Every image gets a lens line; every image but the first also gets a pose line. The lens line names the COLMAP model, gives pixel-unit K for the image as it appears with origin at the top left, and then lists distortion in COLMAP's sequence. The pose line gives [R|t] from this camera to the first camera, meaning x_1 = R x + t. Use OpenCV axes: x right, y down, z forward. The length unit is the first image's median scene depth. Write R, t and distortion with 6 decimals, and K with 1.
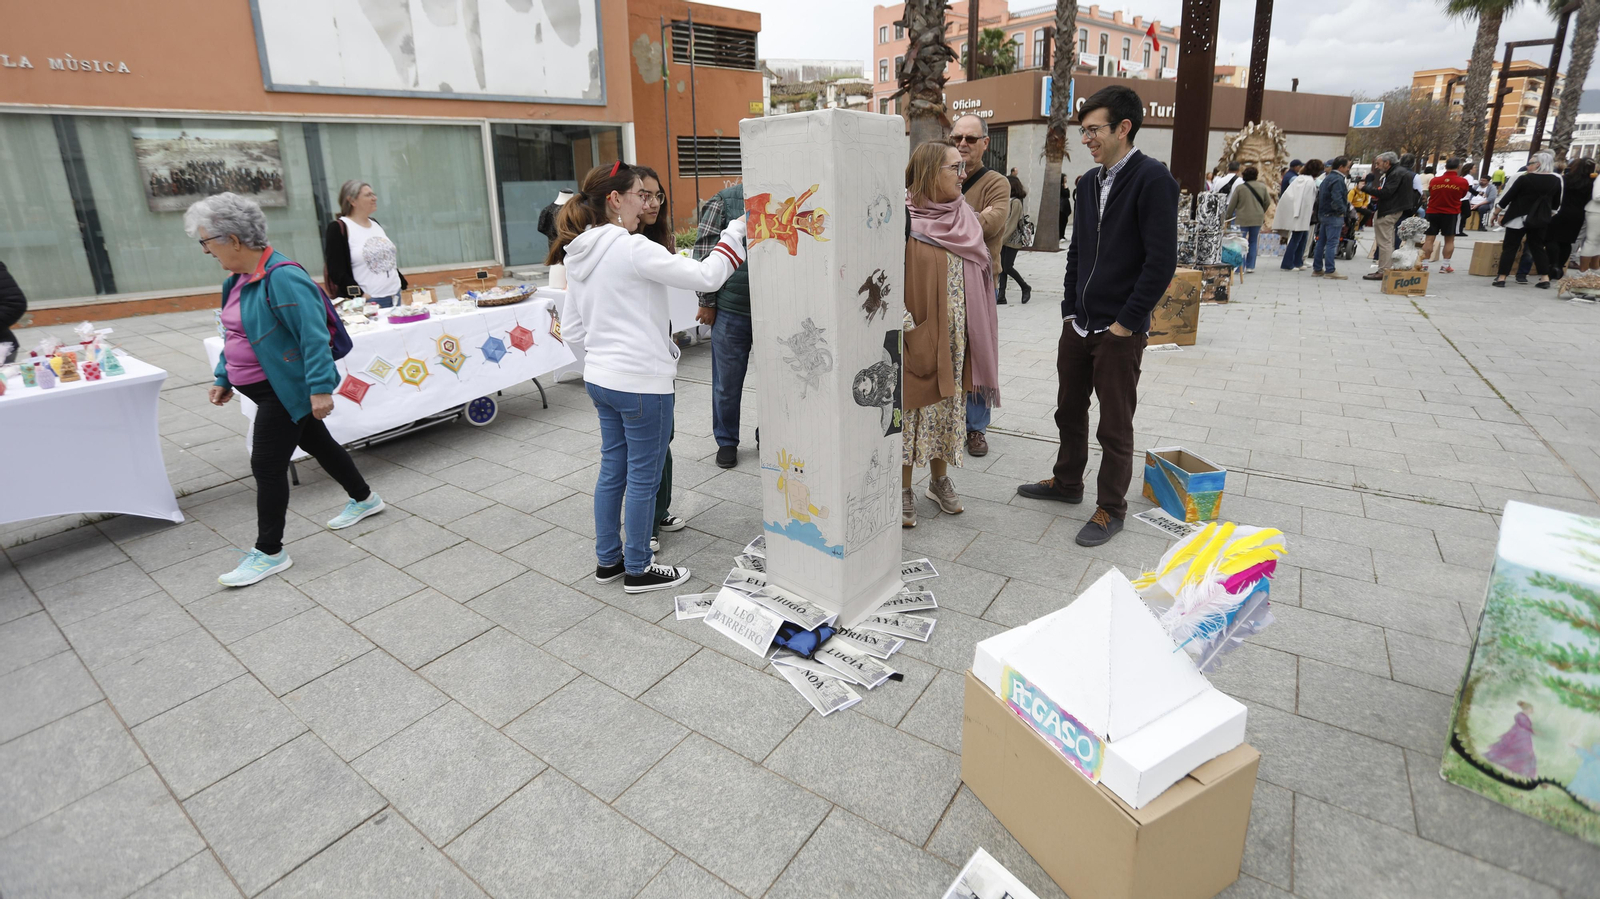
lens RADIAL K [[743.5, 0, 799.1], [0, 743.5, 381.3], [0, 0, 1]] dist [-0.060390, 0.022624]
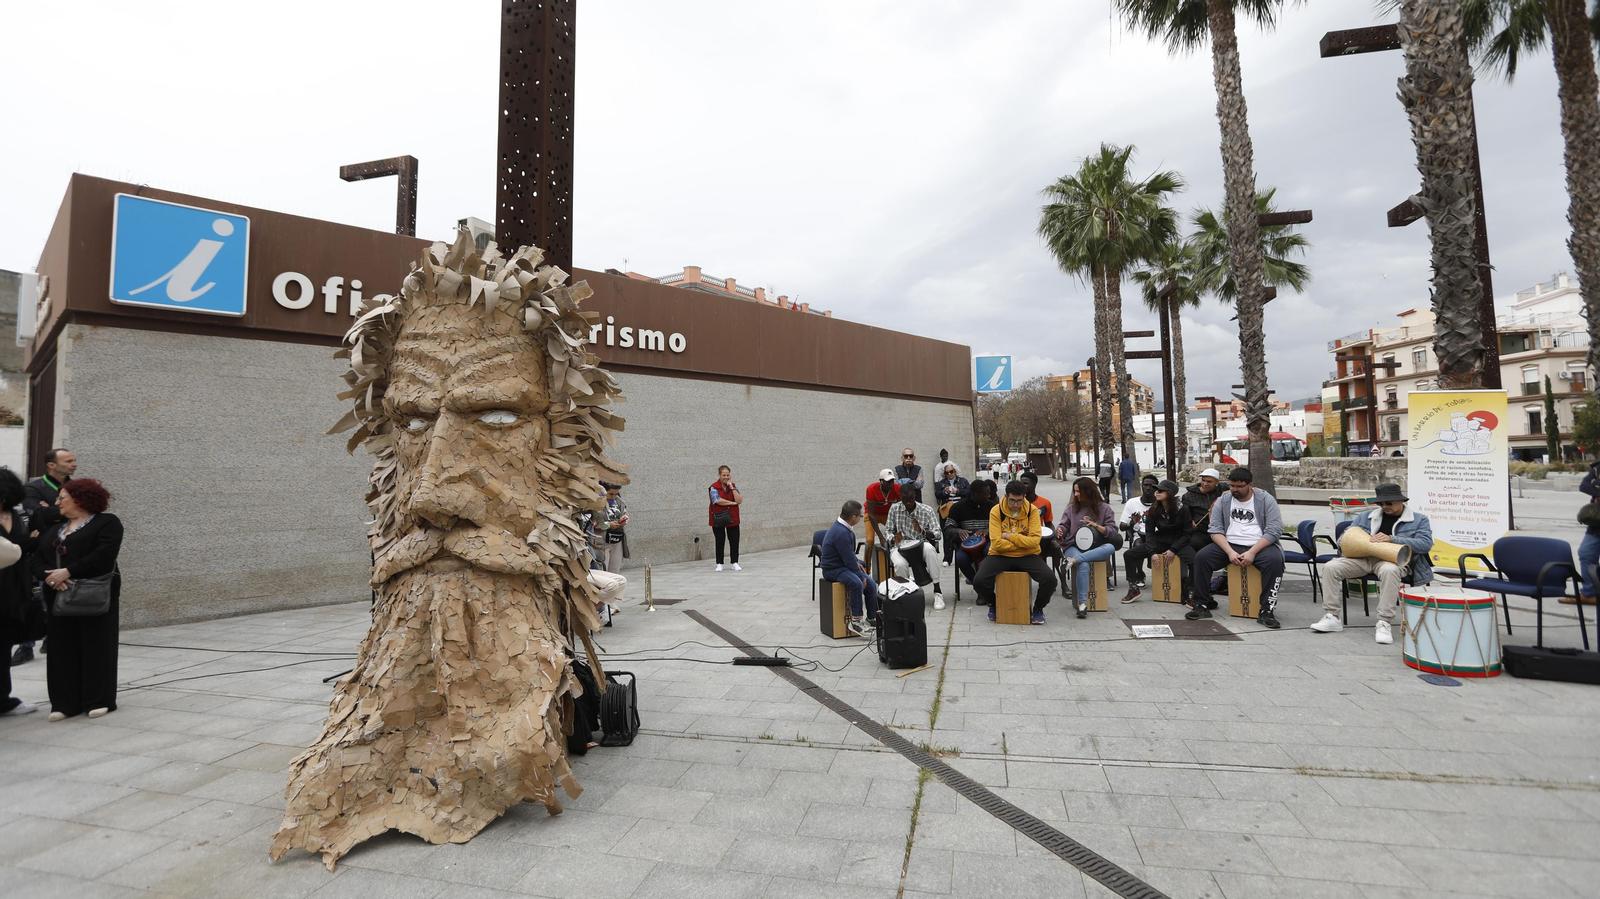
lens RADIAL K [[743.5, 0, 793.7], [0, 743.5, 426.1], [0, 0, 1]] dist [-0.060390, 0.022624]
pose [[0.941747, 0.023240, 0.335518, 0.935495], [0.084212, 0.949537, -0.302139, -0.327153], [-0.325608, 0.312794, 0.892266, 1.123642]]
